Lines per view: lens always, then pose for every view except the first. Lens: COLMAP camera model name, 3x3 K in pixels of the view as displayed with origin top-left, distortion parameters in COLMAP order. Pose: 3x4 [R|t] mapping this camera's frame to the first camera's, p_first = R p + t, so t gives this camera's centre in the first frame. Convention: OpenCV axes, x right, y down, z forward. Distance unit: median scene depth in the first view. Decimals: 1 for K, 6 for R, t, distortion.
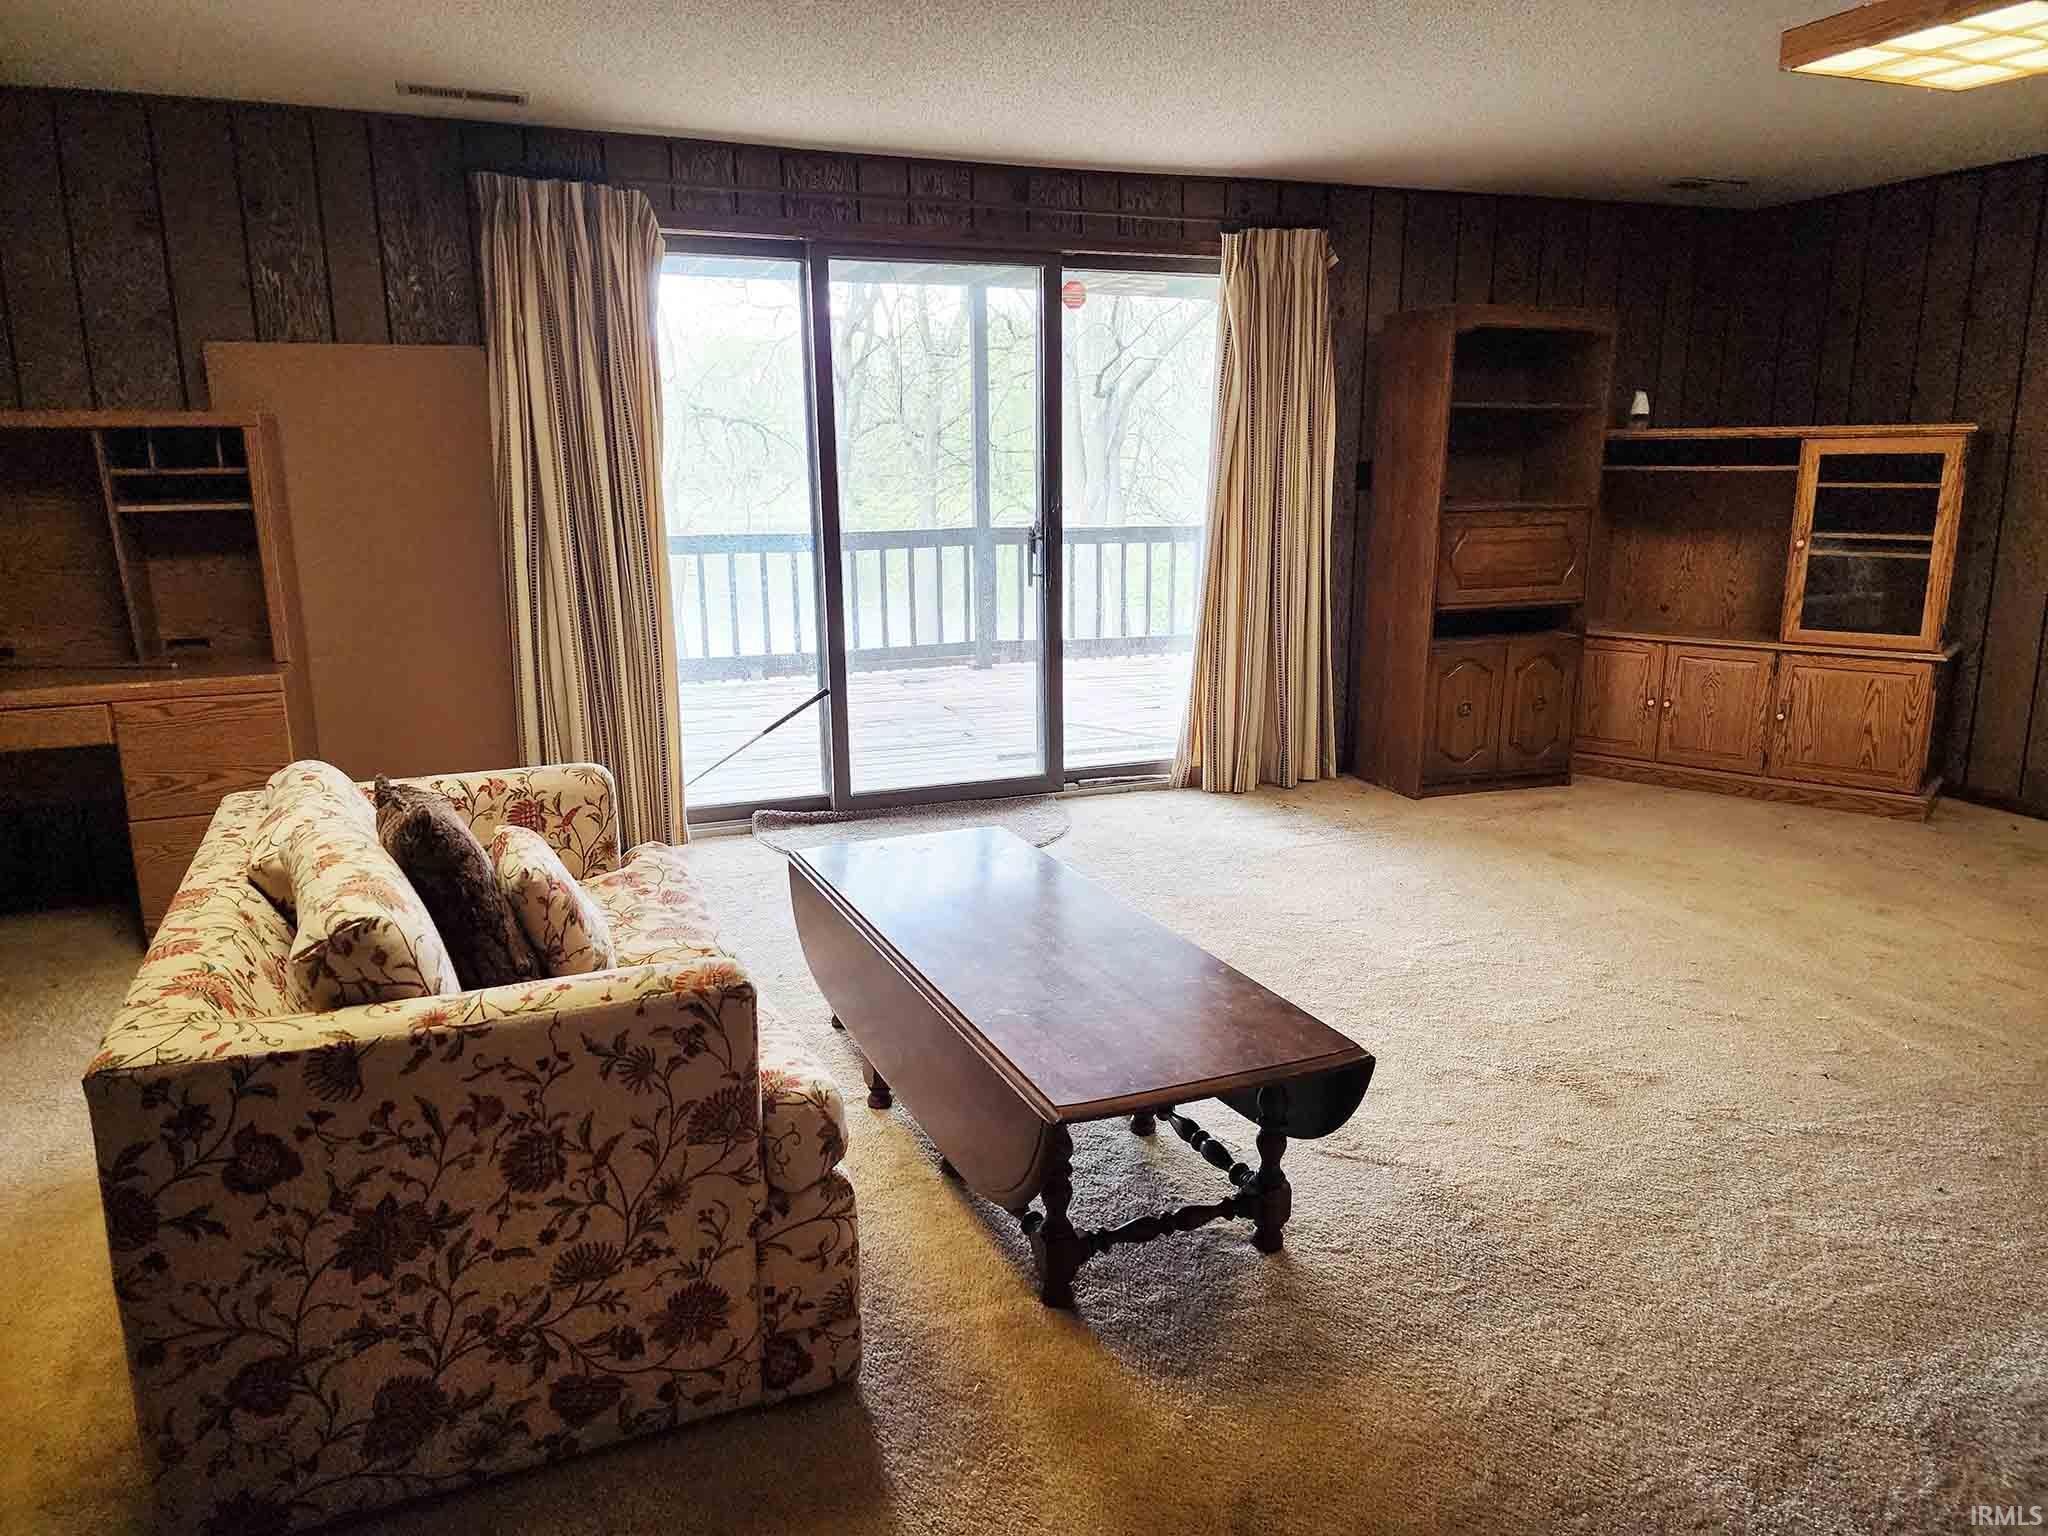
lens RADIAL K [[1407.0, 0, 1021.3], [0, 1407.0, 766.2], [0, 0, 1]] dist [0.012517, 0.002506]
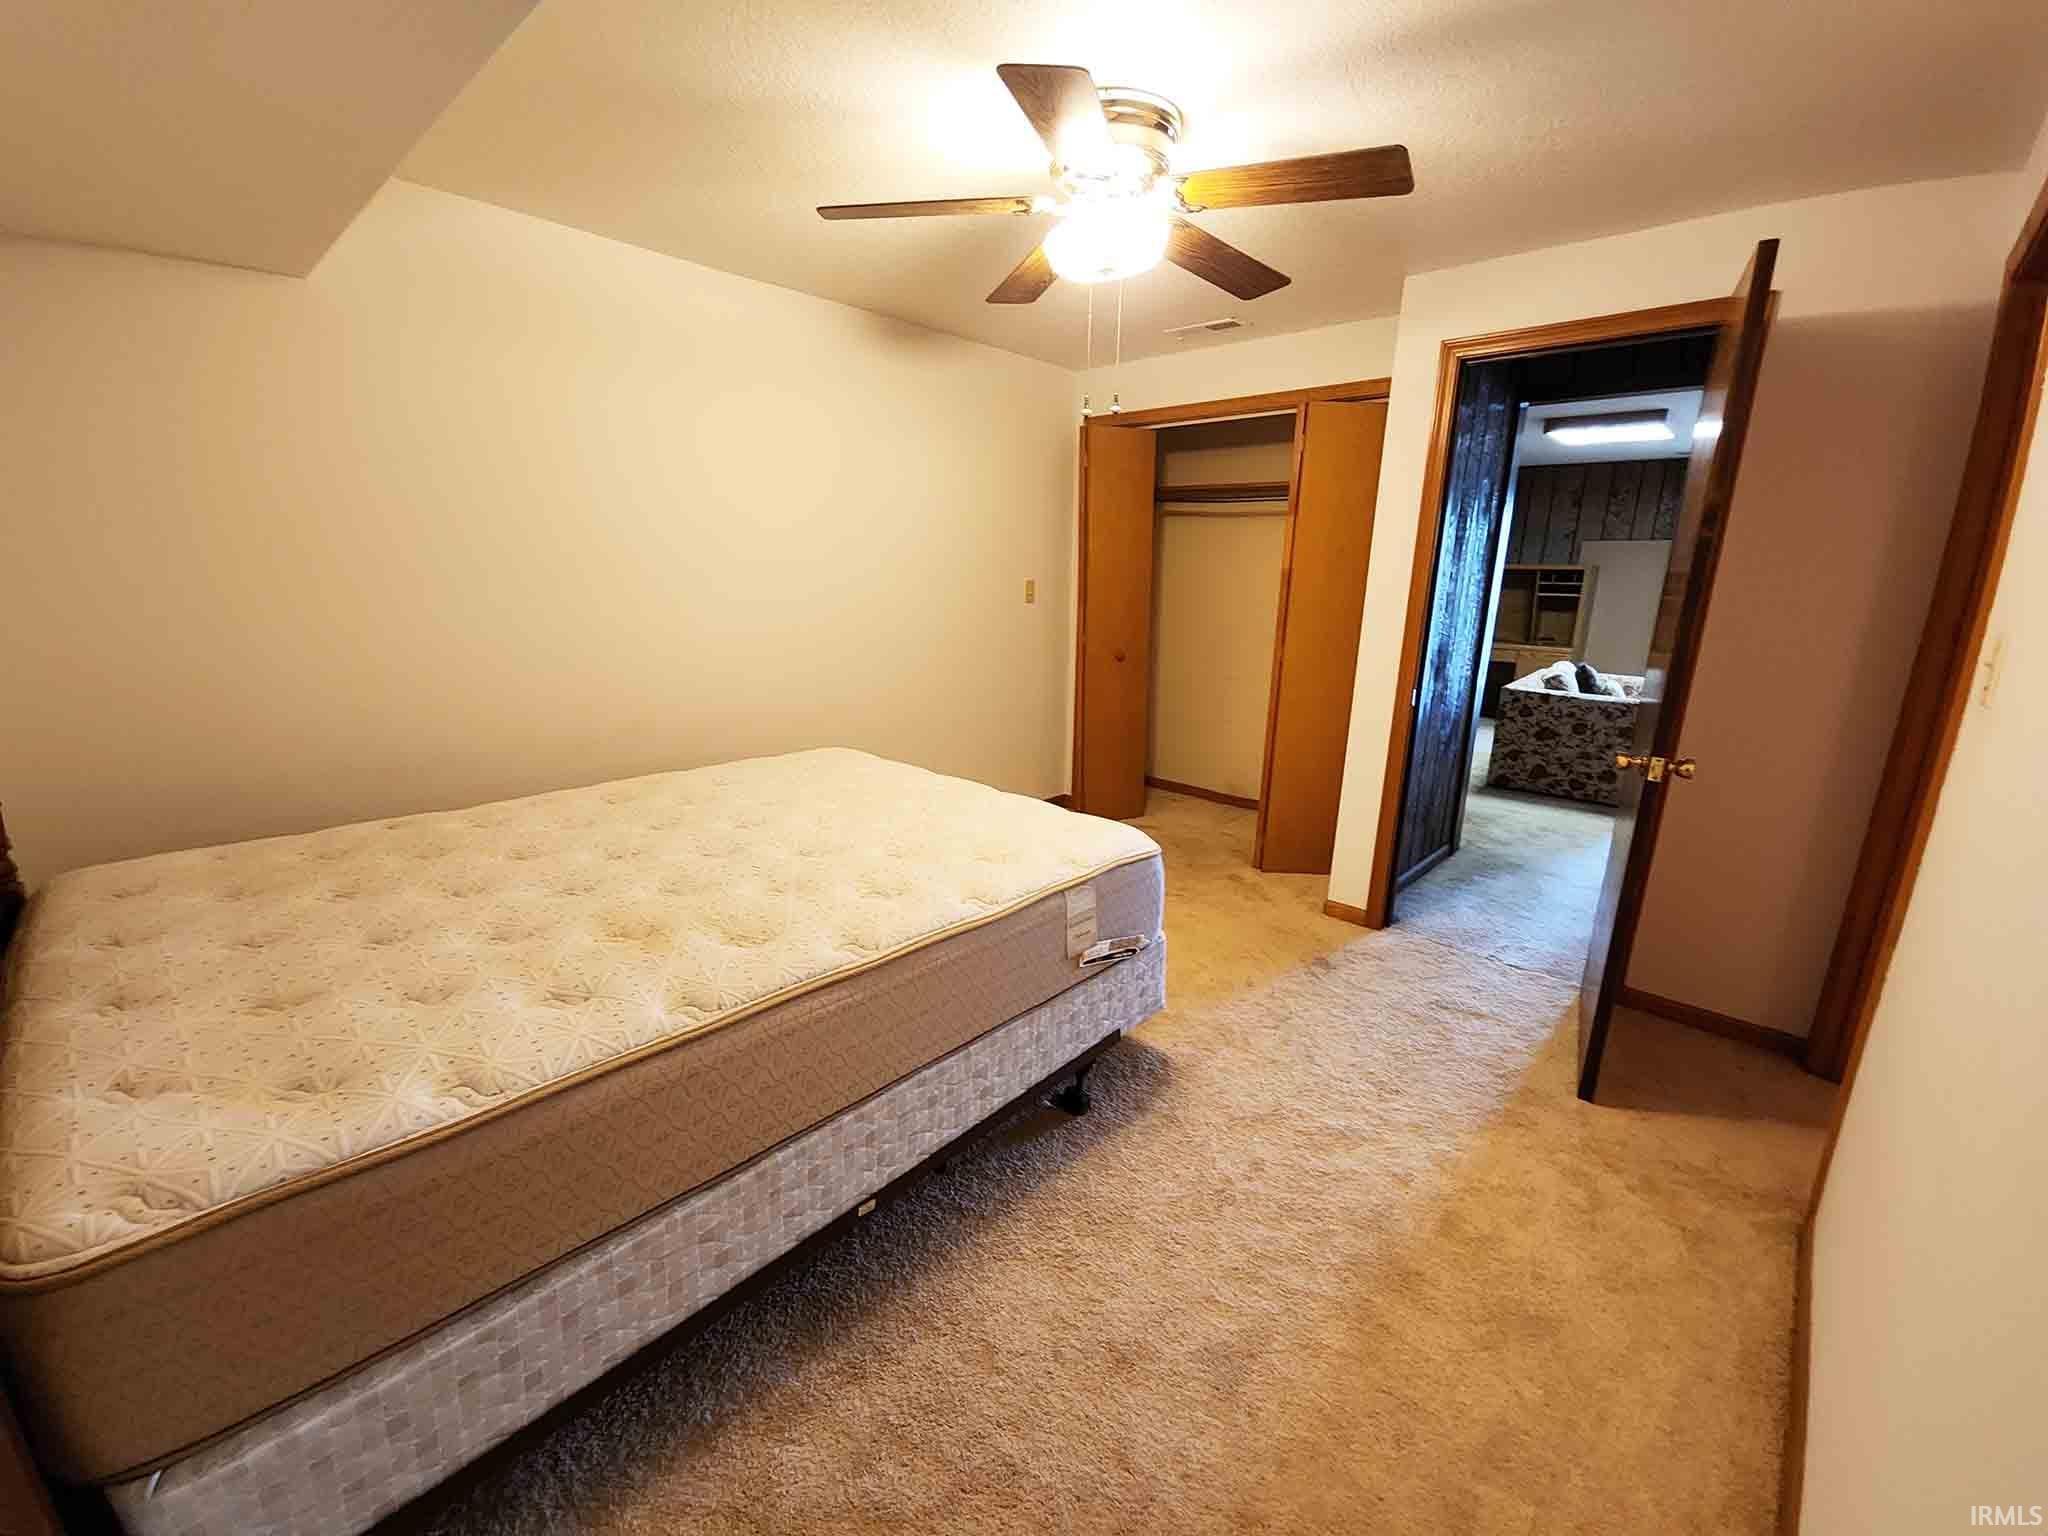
lens RADIAL K [[836.7, 0, 1020.2], [0, 836.7, 764.8], [0, 0, 1]] dist [0.000002, -0.002750]
pose [[0.444883, 0.229038, -0.865806, 1.291990], [-0.216889, 0.965521, 0.143971, 0.392599], [0.868929, 0.123734, 0.479220, -1.997530]]
